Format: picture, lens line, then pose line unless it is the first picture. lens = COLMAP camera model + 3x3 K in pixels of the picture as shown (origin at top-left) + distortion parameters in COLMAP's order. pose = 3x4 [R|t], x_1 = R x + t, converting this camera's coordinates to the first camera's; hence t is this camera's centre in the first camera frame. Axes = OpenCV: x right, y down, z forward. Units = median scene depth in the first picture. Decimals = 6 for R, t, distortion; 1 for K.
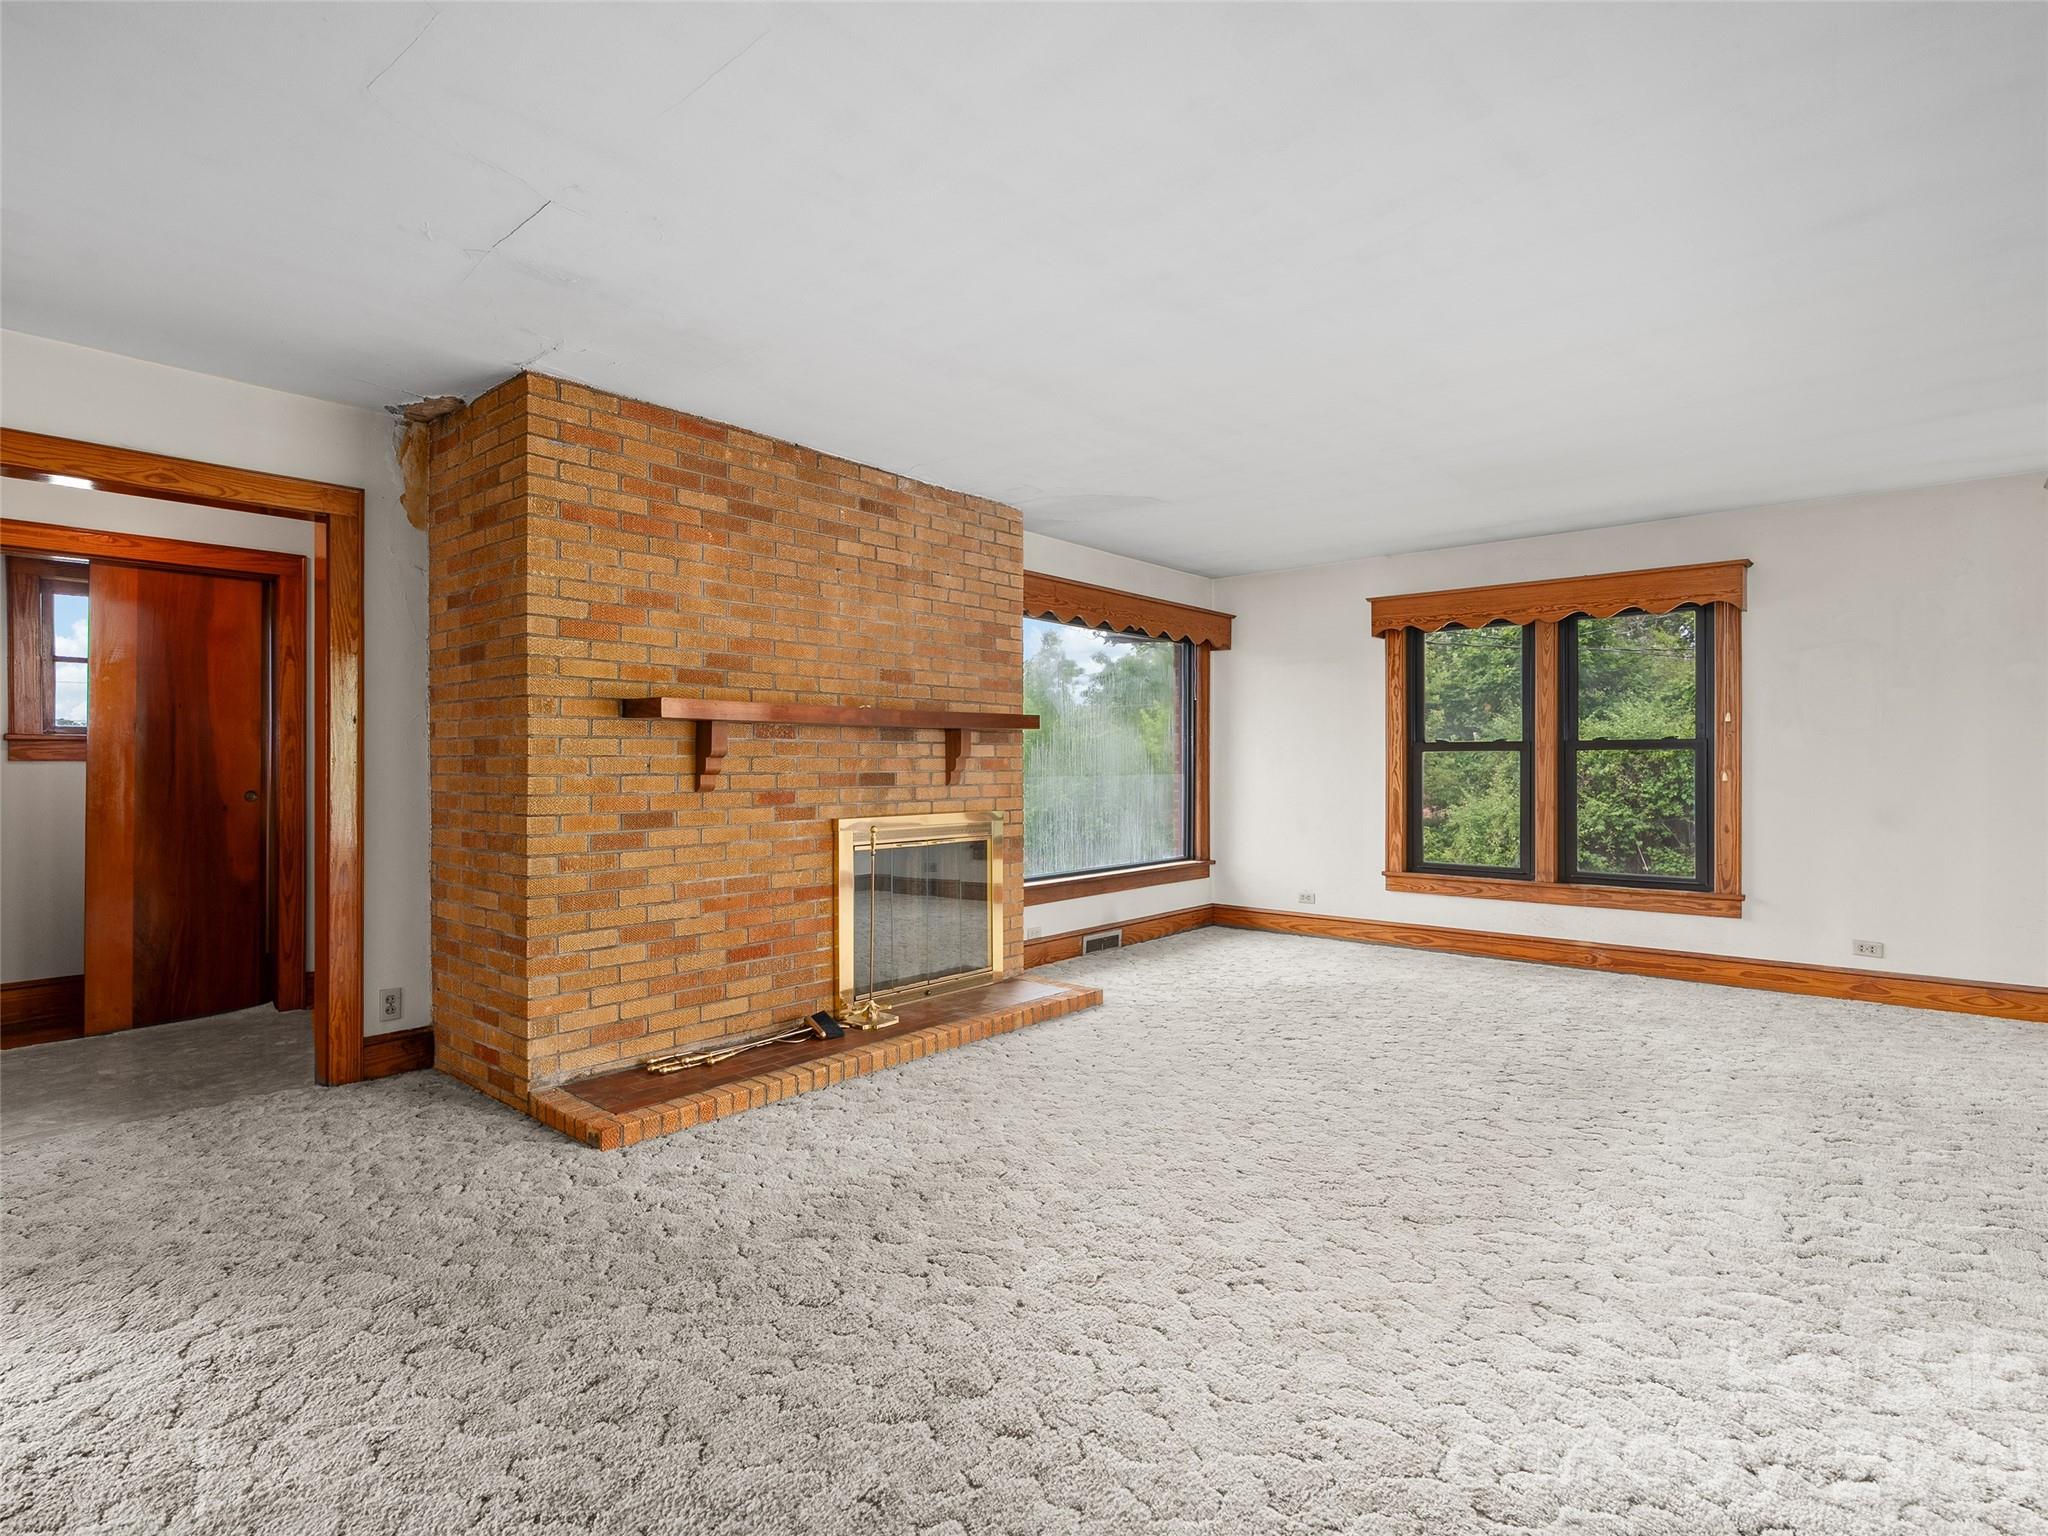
lens RADIAL K [[1052.2, 0, 1005.6], [0, 1052.2, 767.0], [0, 0, 1]] dist [-0.006213, 0.001636]
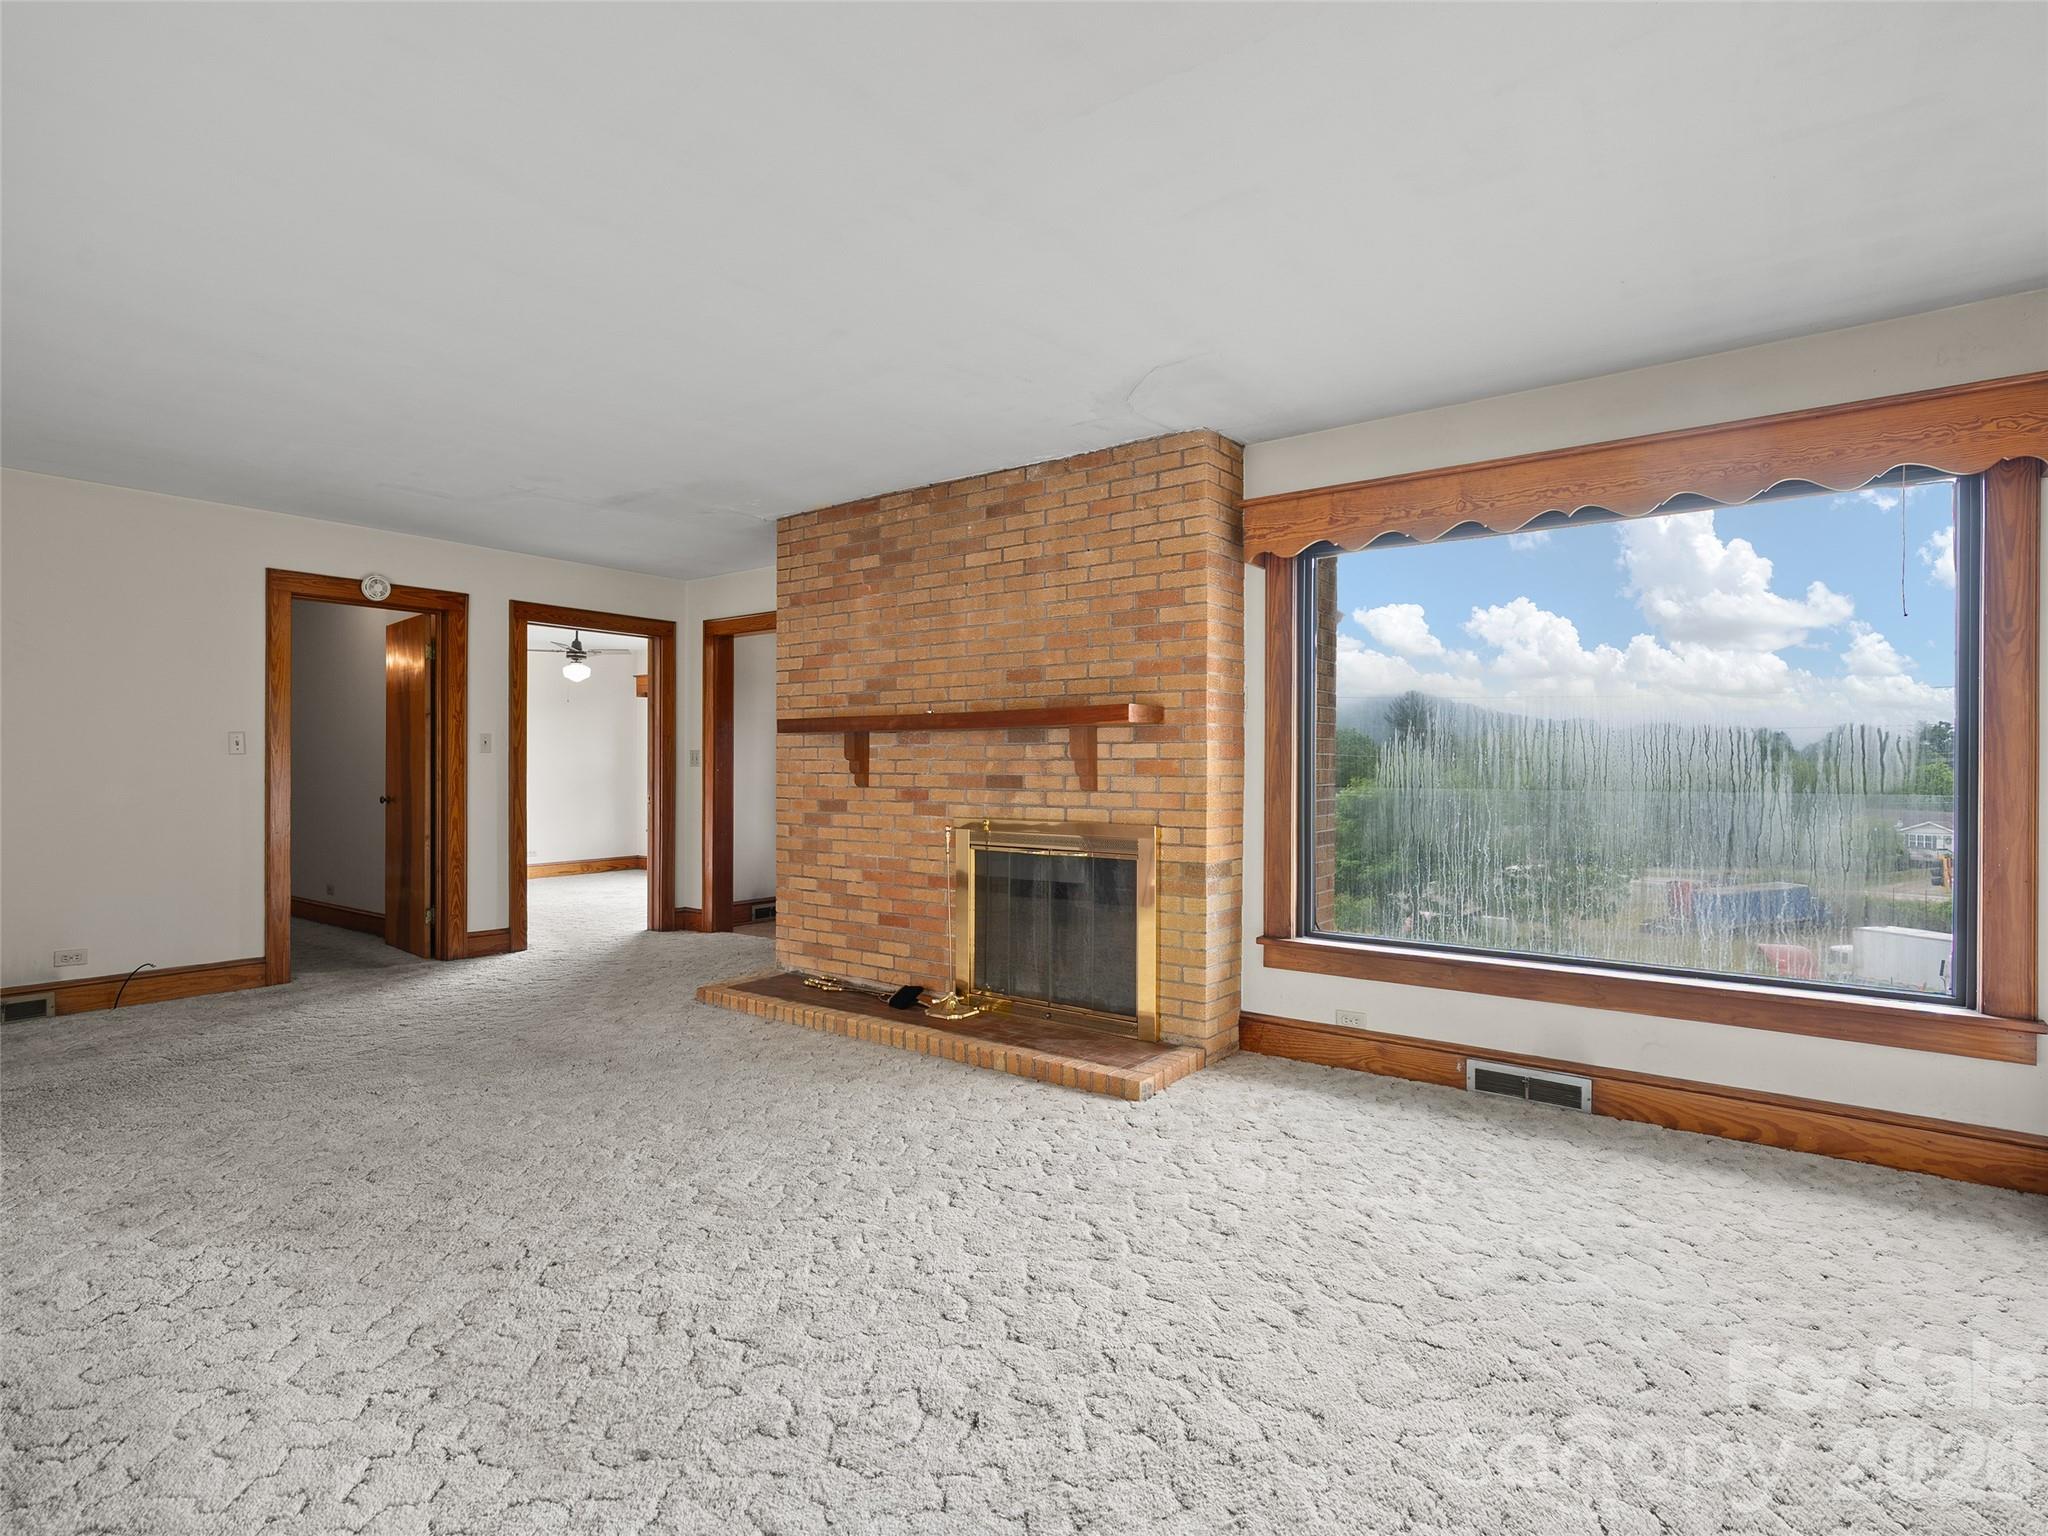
lens RADIAL K [[1052.2, 0, 1017.0], [0, 1052.2, 766.7], [0, 0, 1]] dist [-0.006213, 0.001636]
pose [[0.054999, 0.005441, -0.998472, 0.945376], [-0.004002, 0.999978, 0.005228, -0.008396], [0.998478, 0.003709, 0.055020, 1.036158]]
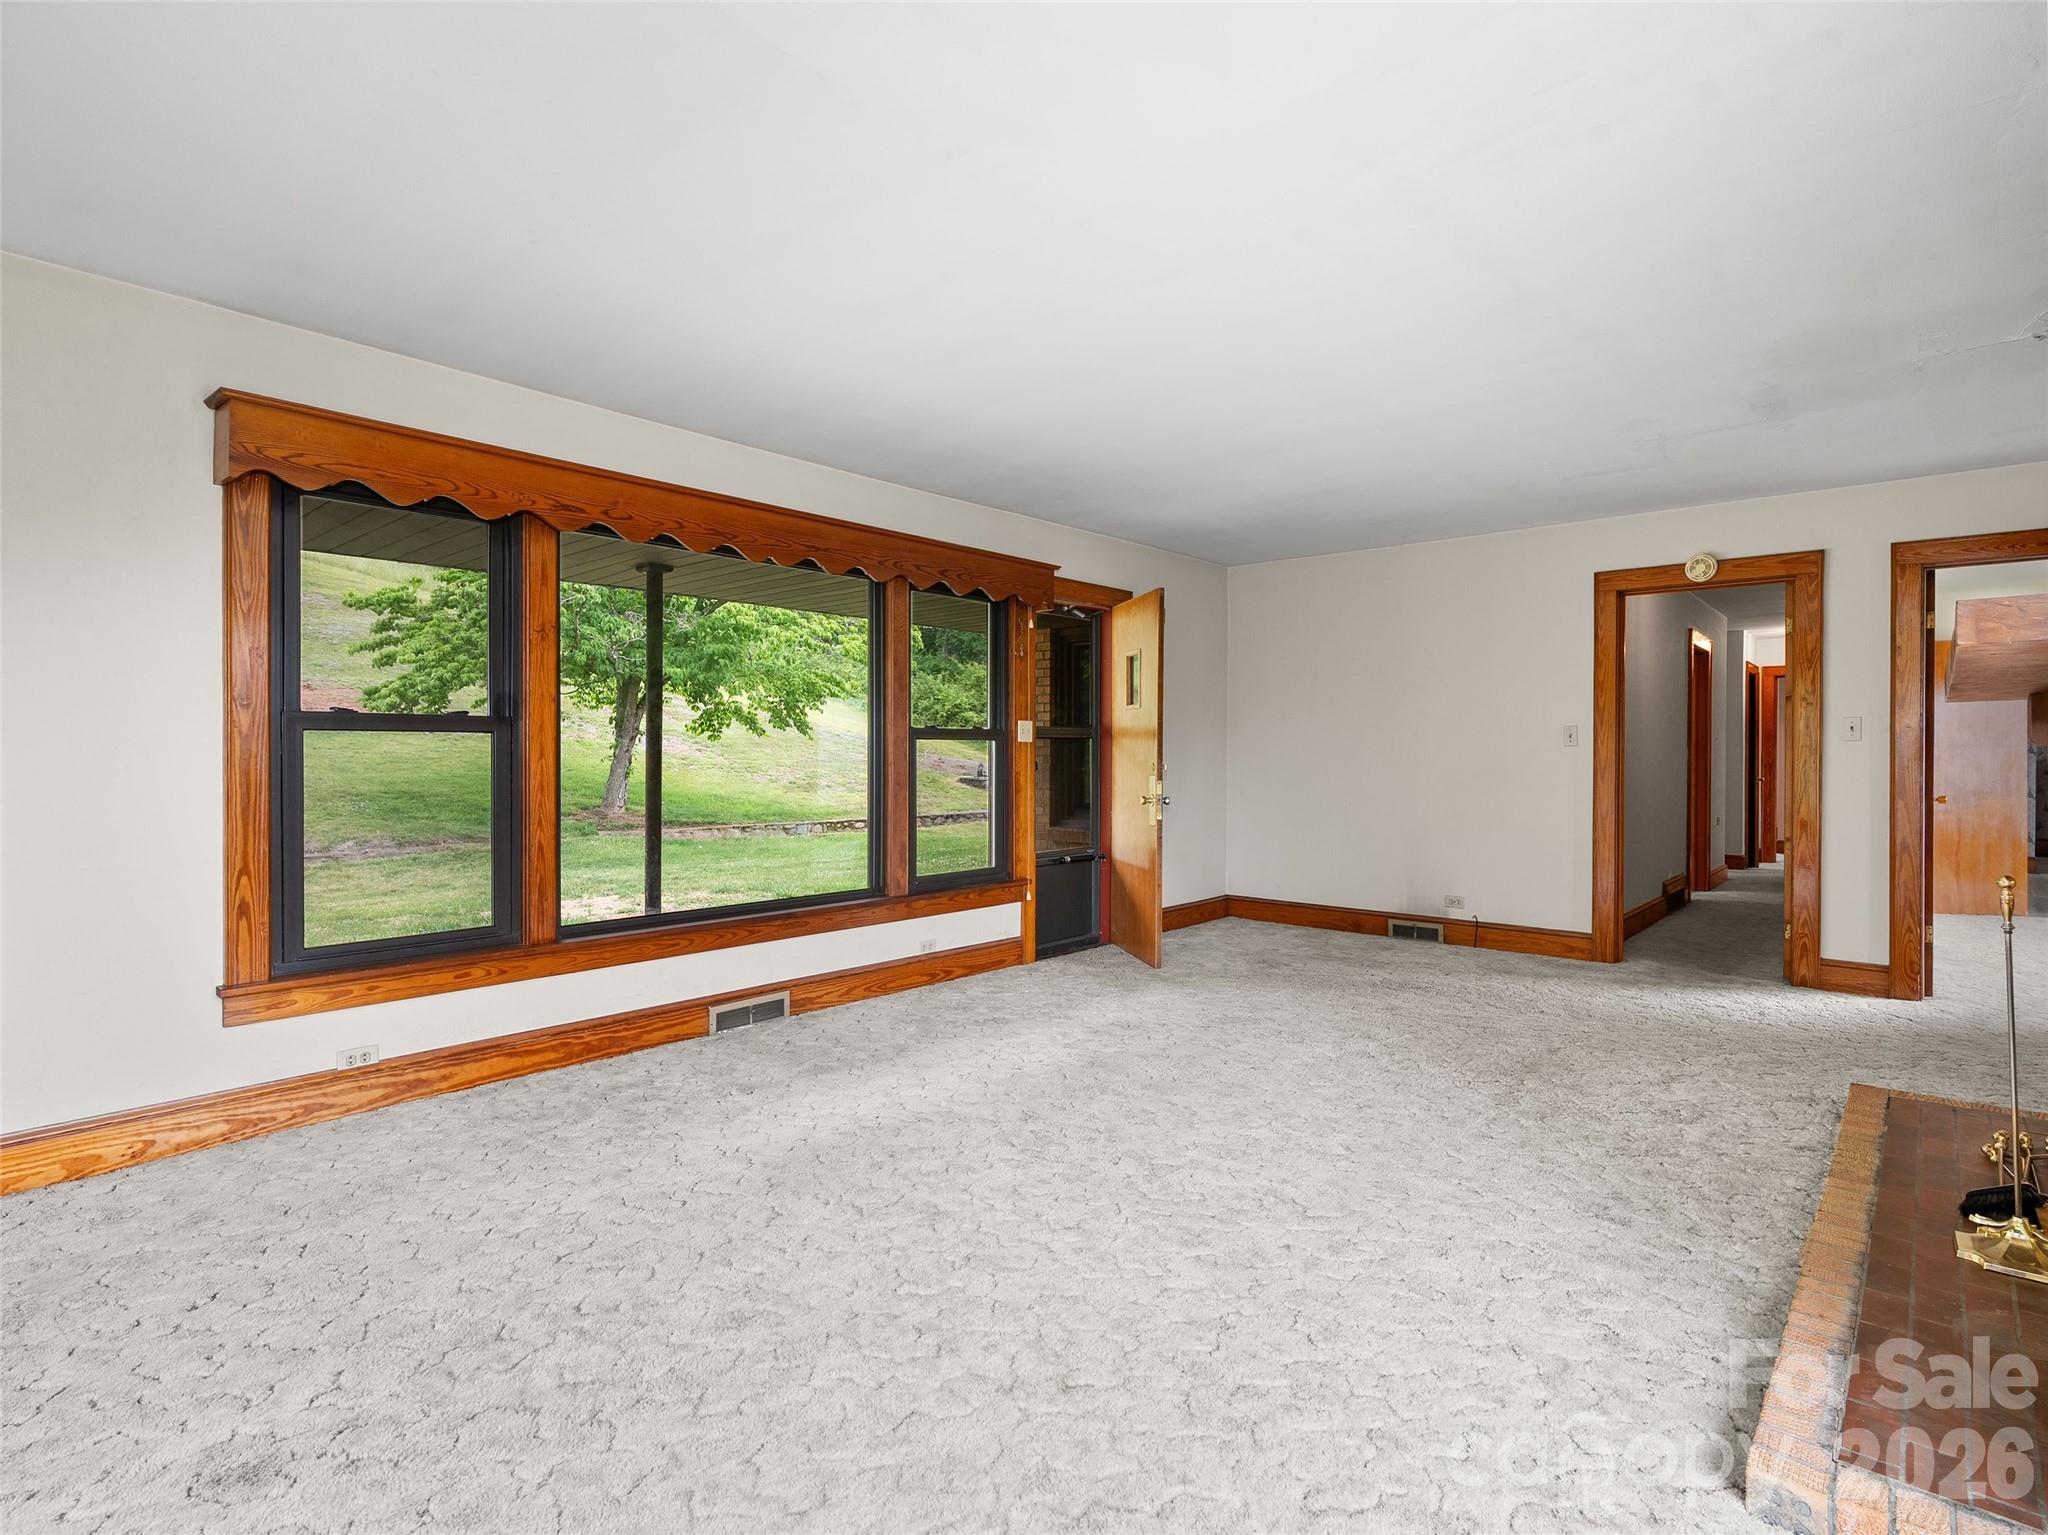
lens RADIAL K [[1052.2, 0, 1029.8], [0, 1052.2, 764.2], [0, 0, 1]] dist [-0.006213, 0.001636]
pose [[-0.999839, -0.000622, 0.017951, 0.352877], [-0.000382, 0.999911, 0.013363, -0.007234], [-0.017958, 0.013354, -0.999750, 1.565643]]
